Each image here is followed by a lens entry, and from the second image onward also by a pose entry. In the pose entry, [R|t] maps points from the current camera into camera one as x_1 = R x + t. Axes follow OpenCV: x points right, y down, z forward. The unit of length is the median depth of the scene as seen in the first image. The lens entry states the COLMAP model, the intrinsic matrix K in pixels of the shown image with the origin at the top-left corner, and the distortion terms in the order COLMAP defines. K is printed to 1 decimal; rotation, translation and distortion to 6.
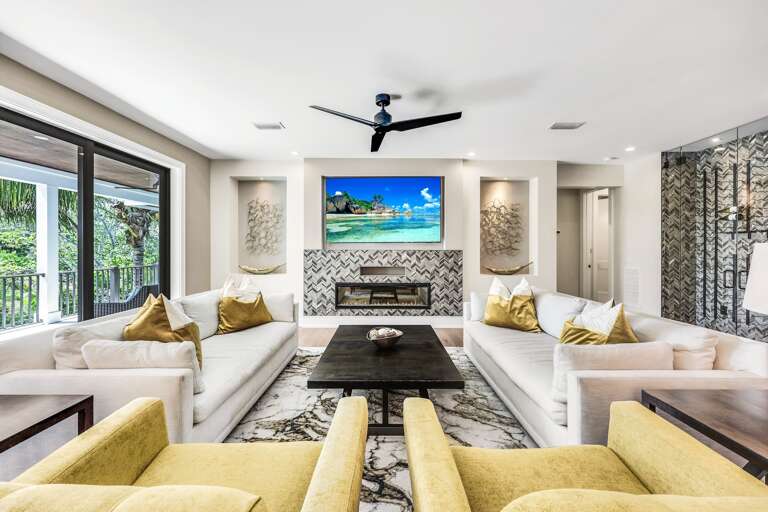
lens RADIAL K [[311.7, 0, 382.9], [0, 311.7, 246.3], [0, 0, 1]] dist [0.002413, -0.000042]
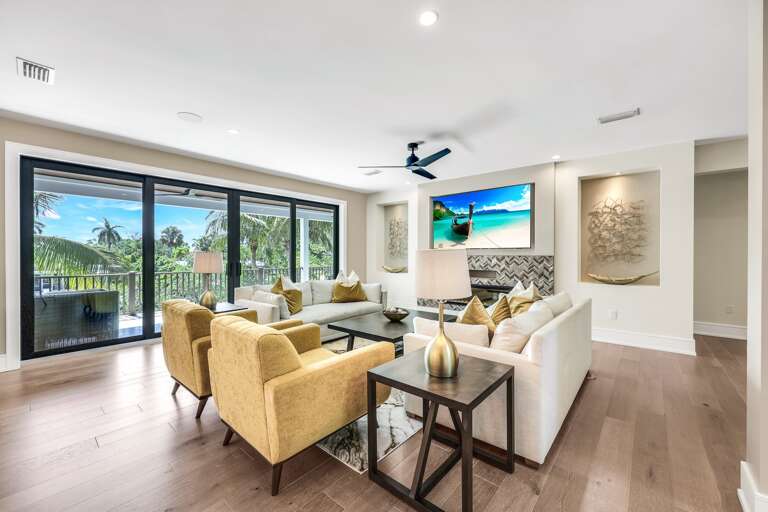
lens RADIAL K [[311.7, 0, 388.5], [0, 311.7, 255.7], [0, 0, 1]] dist [0.002413, -0.000042]
pose [[0.767270, 0.004437, -0.641309, 0.483249], [0.003571, 0.999931, 0.011190, -0.000846], [0.641314, -0.010875, 0.767201, -0.079883]]
